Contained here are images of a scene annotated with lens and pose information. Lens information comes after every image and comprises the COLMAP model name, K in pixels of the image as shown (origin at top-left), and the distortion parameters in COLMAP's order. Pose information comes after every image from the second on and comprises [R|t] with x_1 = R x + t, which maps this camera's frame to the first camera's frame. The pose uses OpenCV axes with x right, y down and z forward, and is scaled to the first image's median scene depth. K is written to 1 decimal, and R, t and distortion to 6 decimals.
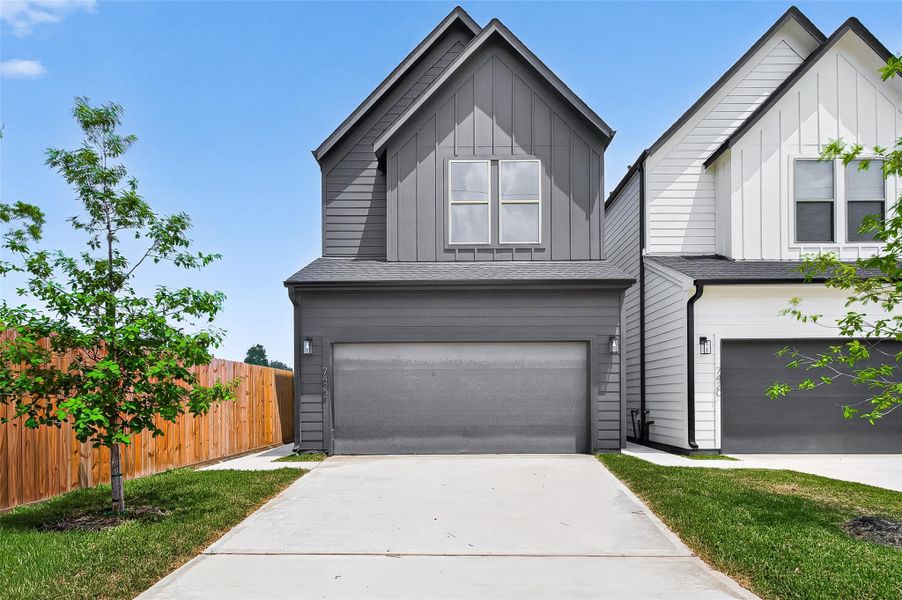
lens RADIAL K [[394.5, 0, 451.0], [0, 394.5, 325.3], [0, 0, 1]] dist [-0.000528, -0.000121]
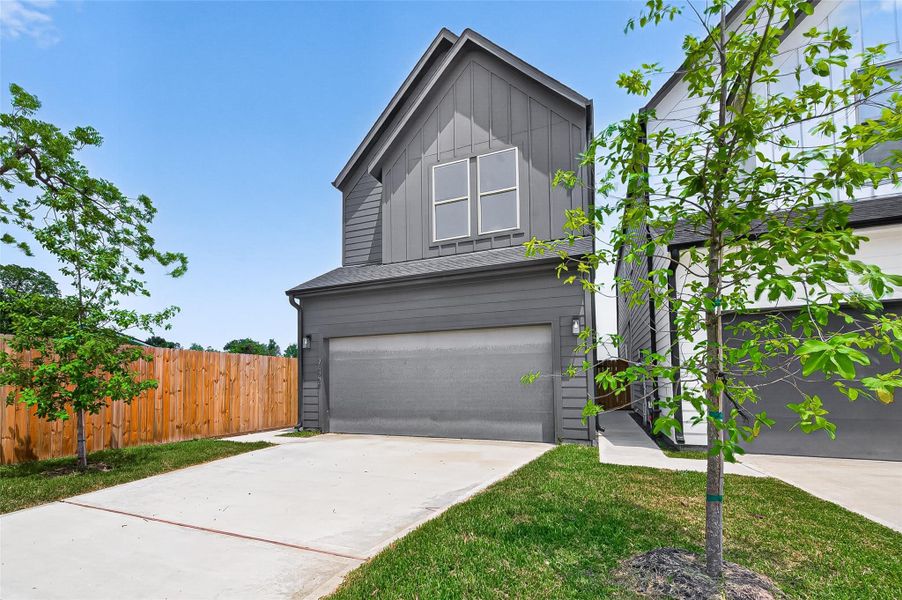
lens RADIAL K [[357.7, 0, 467.7], [0, 357.7, 302.0], [0, 0, 1]] dist [-0.000499, -0.000148]
pose [[0.936675, -0.080384, -0.340849, 0.450285], [0.069415, 0.996605, -0.044278, 0.012347], [0.343251, 0.017814, 0.939075, 0.114129]]
